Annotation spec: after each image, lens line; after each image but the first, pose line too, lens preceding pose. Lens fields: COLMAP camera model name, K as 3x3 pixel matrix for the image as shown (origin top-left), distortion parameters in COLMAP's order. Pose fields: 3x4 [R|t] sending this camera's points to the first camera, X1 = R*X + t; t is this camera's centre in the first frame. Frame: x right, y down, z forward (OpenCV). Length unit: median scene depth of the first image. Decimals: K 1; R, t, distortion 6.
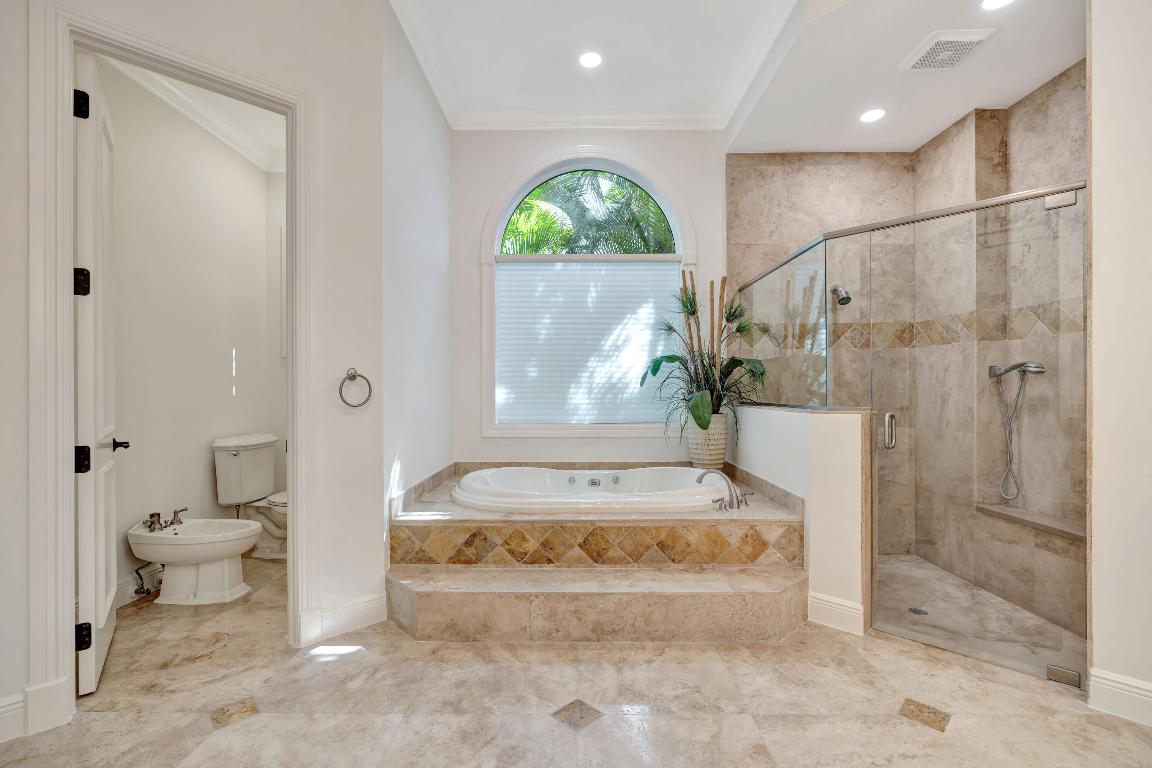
lens RADIAL K [[516.6, 0, 571.9], [0, 516.6, 391.4], [0, 0, 1]] dist [-0.012708, 0.005861]
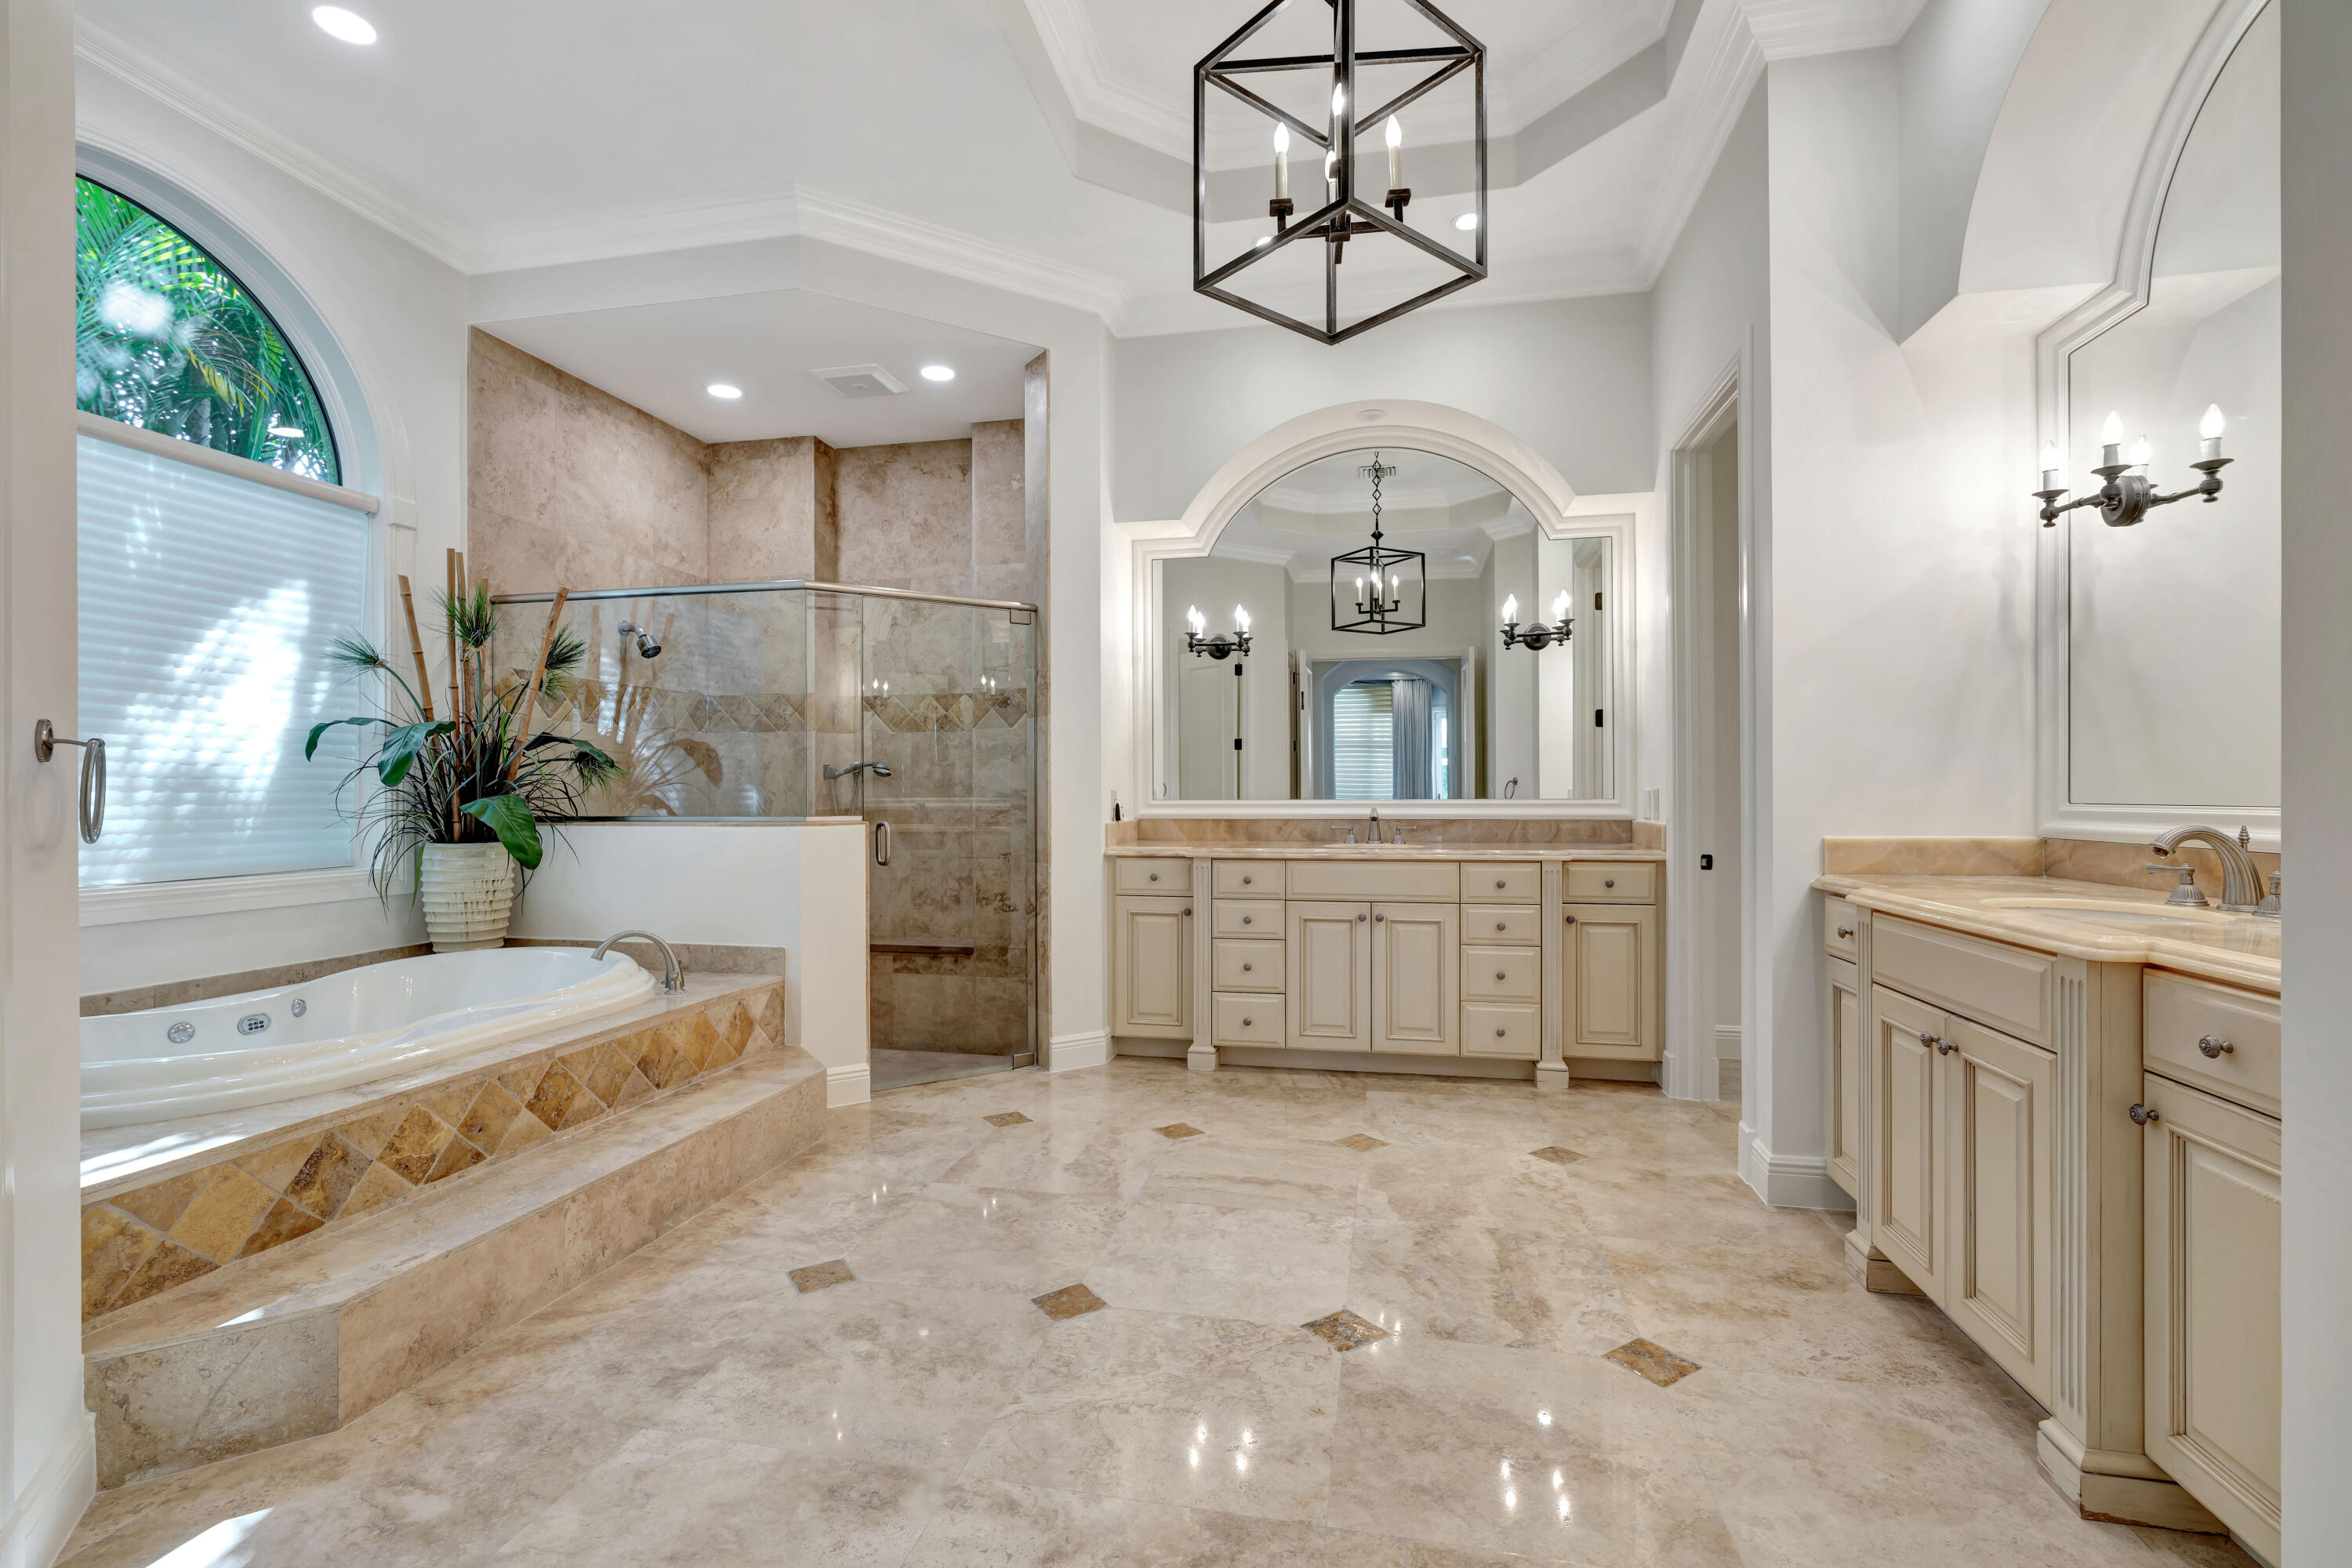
lens RADIAL K [[1054.8, 0, 1167.5], [0, 1054.8, 799.1], [0, 0, 1]] dist [-0.012708, 0.005861]
pose [[0.197931, -0.001603, 0.980215, -0.850657], [0.003903, 0.999992, 0.000847, 0.004973], [-0.980208, 0.003658, 0.197936, 0.195221]]
